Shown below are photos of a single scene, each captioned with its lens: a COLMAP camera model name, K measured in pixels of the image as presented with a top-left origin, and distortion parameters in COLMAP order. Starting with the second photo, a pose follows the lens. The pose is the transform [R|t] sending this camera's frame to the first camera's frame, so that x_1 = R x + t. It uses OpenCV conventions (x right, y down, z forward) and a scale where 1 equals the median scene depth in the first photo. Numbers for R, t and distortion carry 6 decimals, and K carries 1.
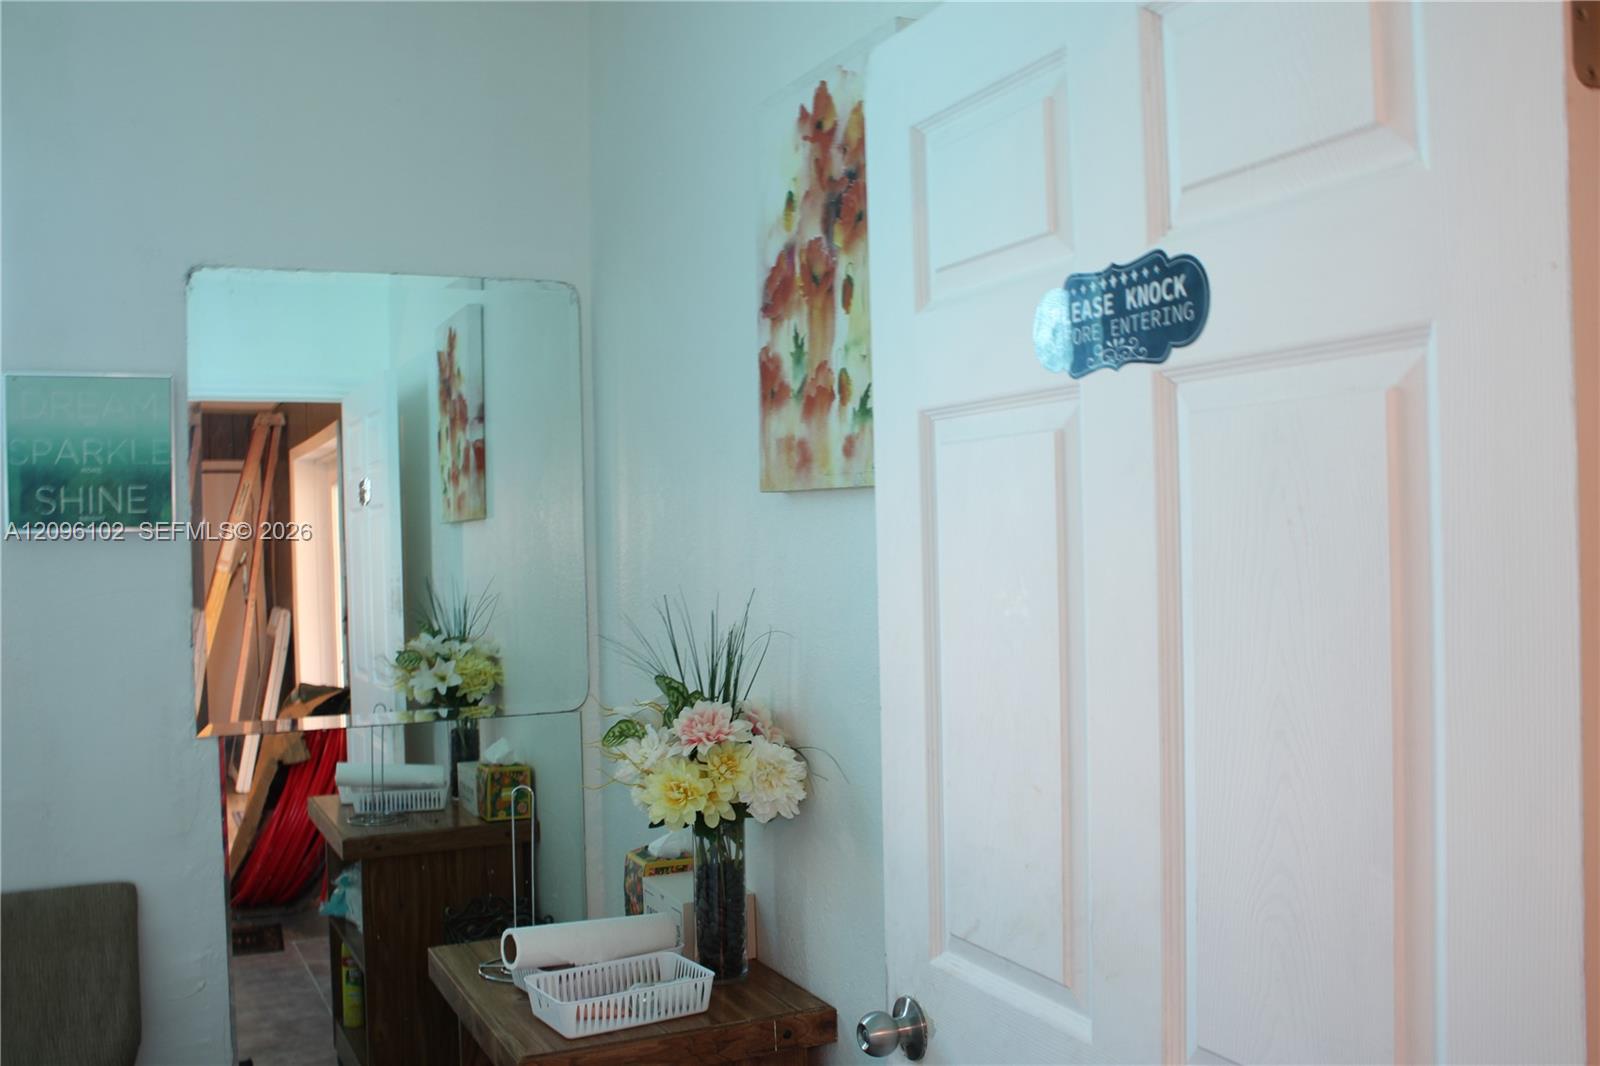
lens RADIAL K [[1450.2, 0, 802.2], [0, 1450.2, 526.7], [0, 0, 1]] dist [-0.086084, 0.000000]
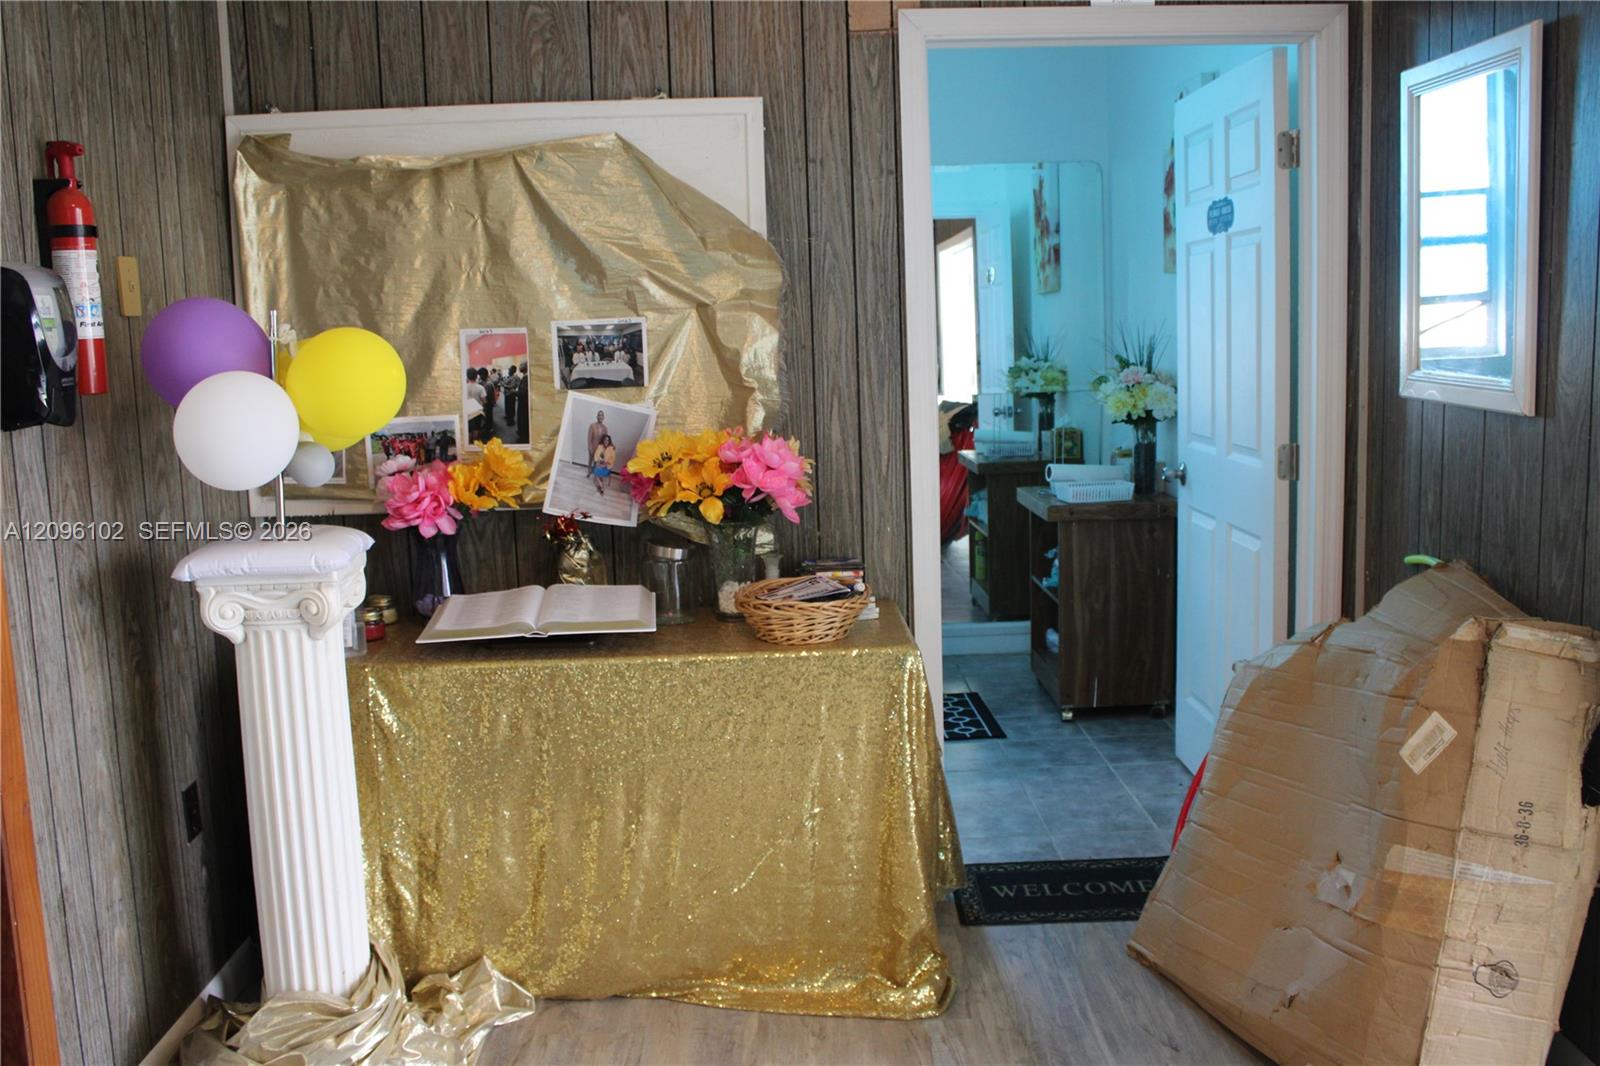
lens RADIAL K [[1450.2, 0, 799.2], [0, 1450.2, 531.8], [0, 0, 1]] dist [-0.086084, 0.000000]
pose [[0.910282, 0.048074, -0.411188, 0.223164], [0.015629, 0.988536, 0.150173, 0.016285], [0.413694, -0.143126, 0.899095, -0.728192]]
